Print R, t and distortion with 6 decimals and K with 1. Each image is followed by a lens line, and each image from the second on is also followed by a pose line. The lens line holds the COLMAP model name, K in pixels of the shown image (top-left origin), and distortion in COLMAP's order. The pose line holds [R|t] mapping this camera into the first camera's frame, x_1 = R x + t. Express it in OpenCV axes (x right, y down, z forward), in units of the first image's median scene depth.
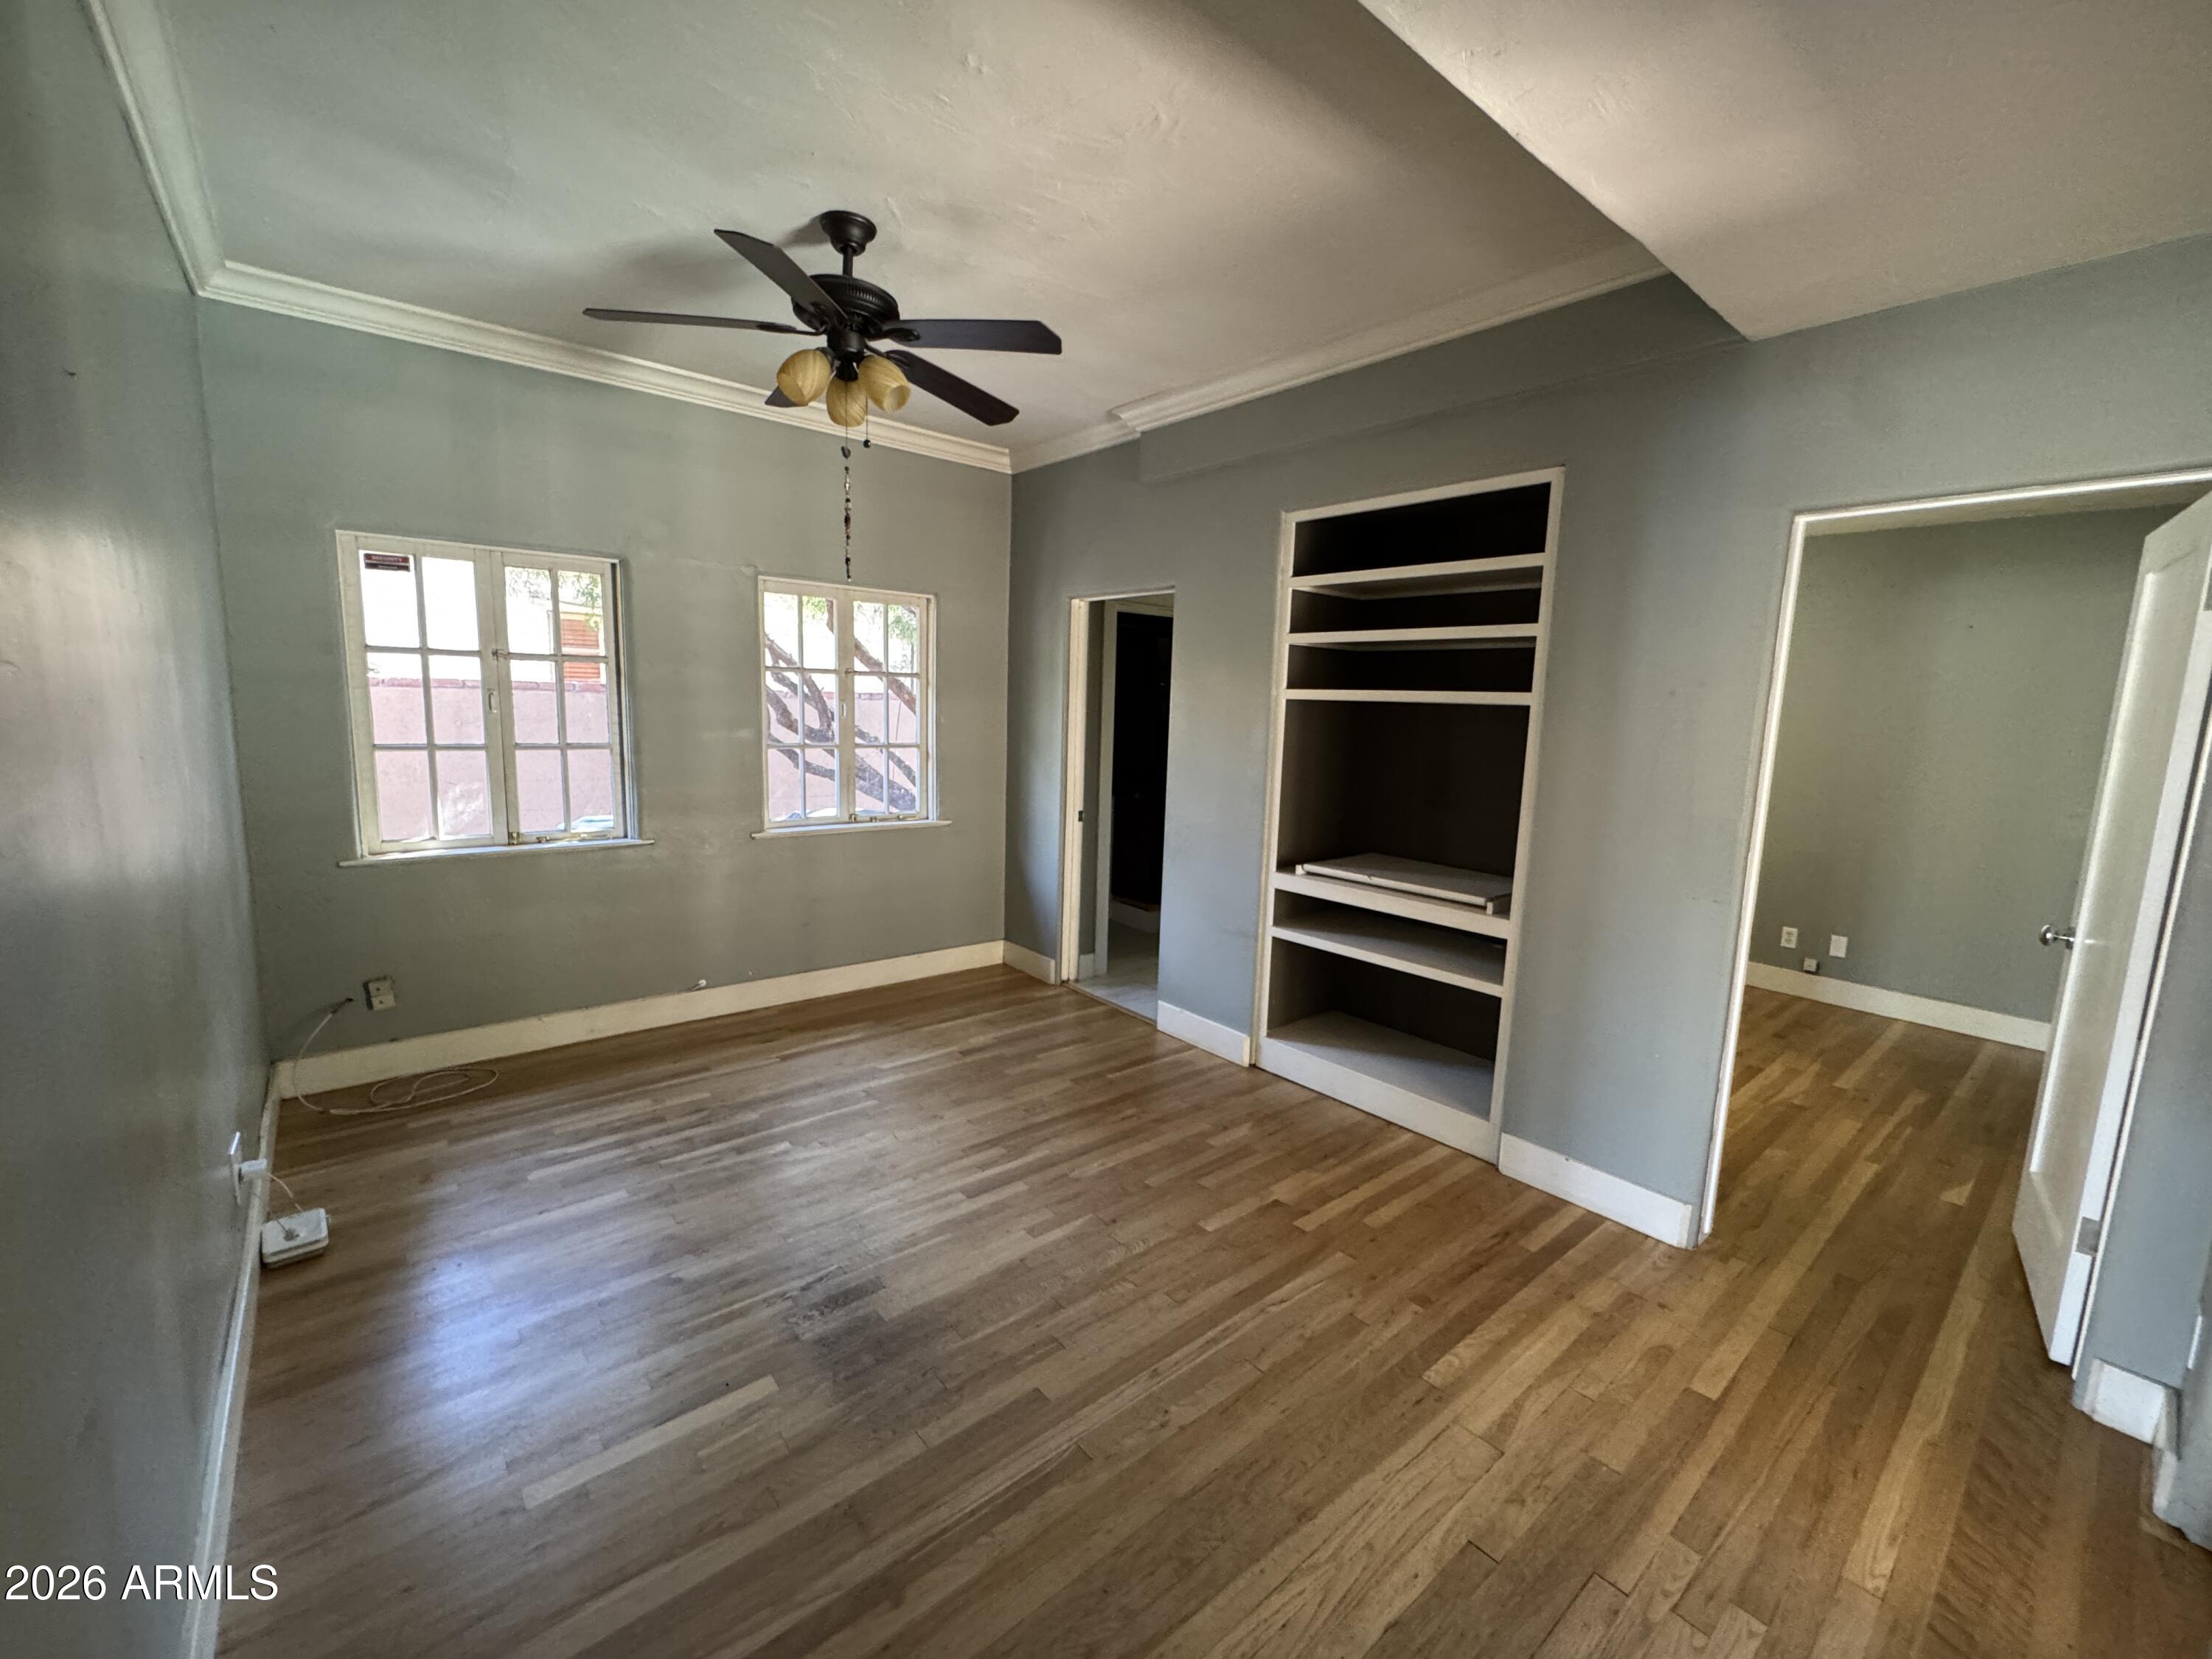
lens RADIAL K [[902.8, 0, 1106.4], [0, 902.8, 829.7], [0, 0, 1]] dist [0.002002, 0.000011]
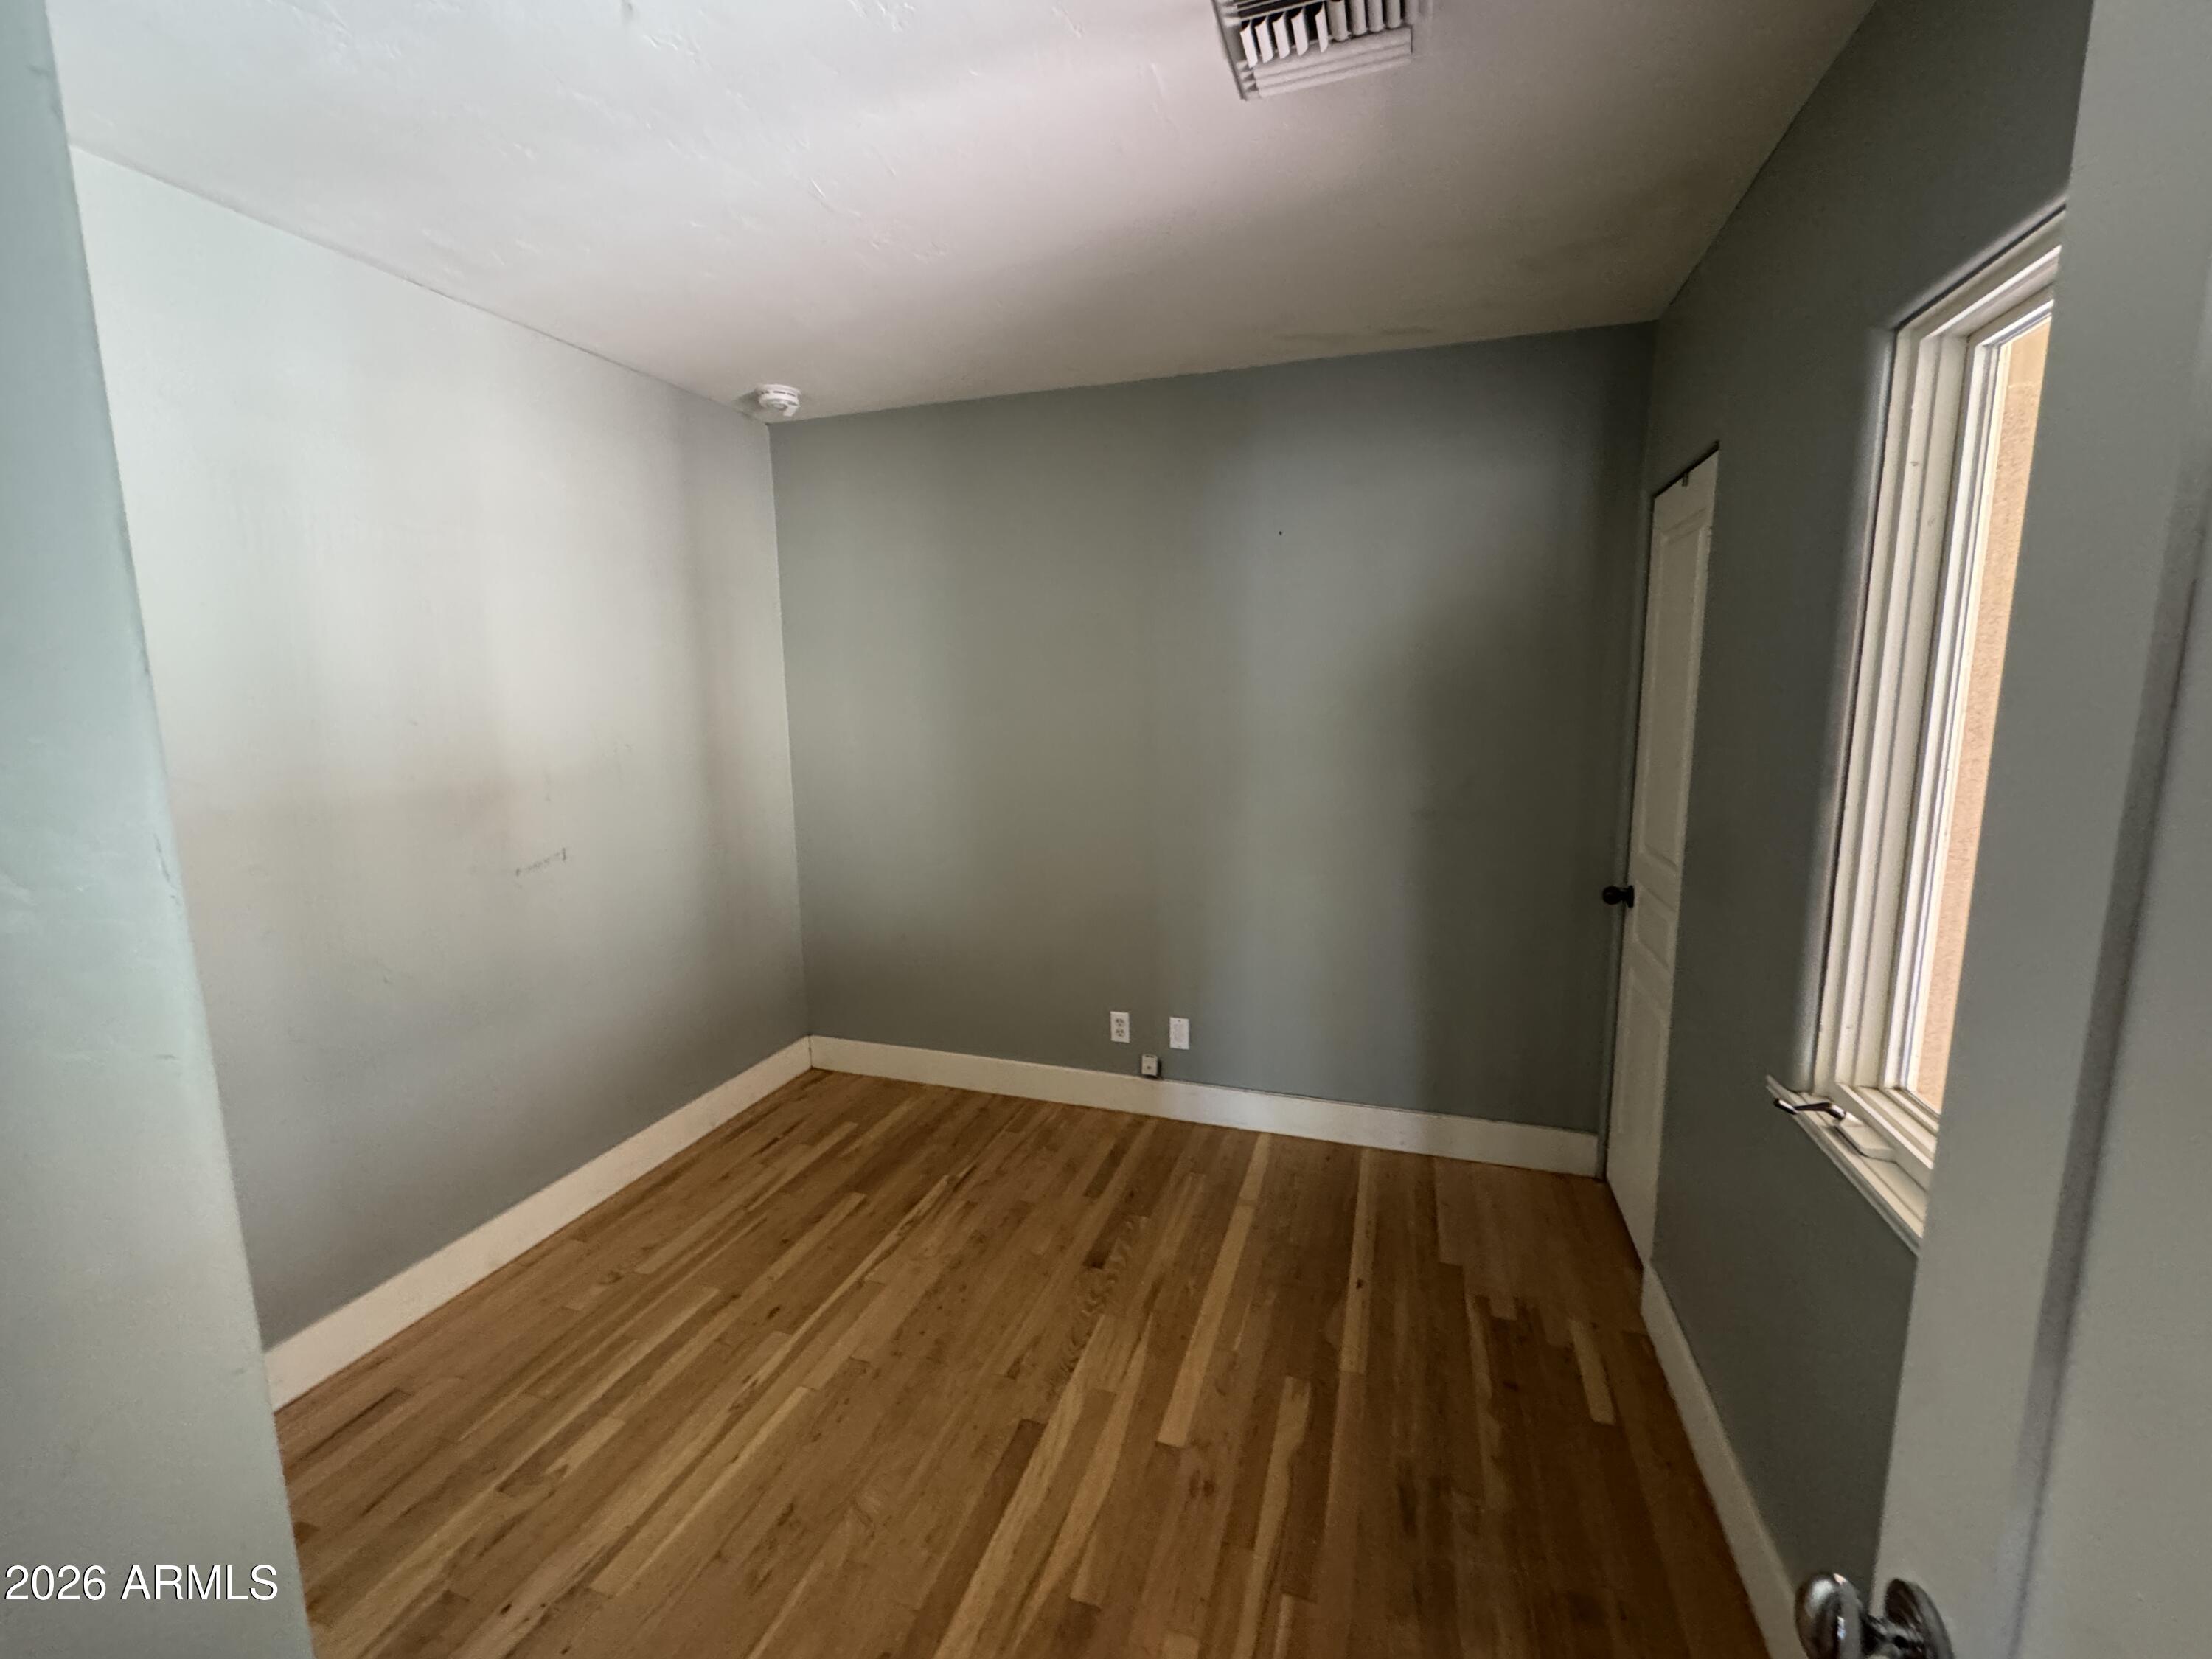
lens RADIAL K [[902.8, 0, 1105.2], [0, 902.8, 829.8], [0, 0, 1]] dist [0.002002, 0.000011]
pose [[0.851804, -0.125139, 0.508694, 0.537320], [0.119655, 0.991856, 0.043636, -0.059331], [-0.510012, 0.023699, 0.859841, 0.553802]]
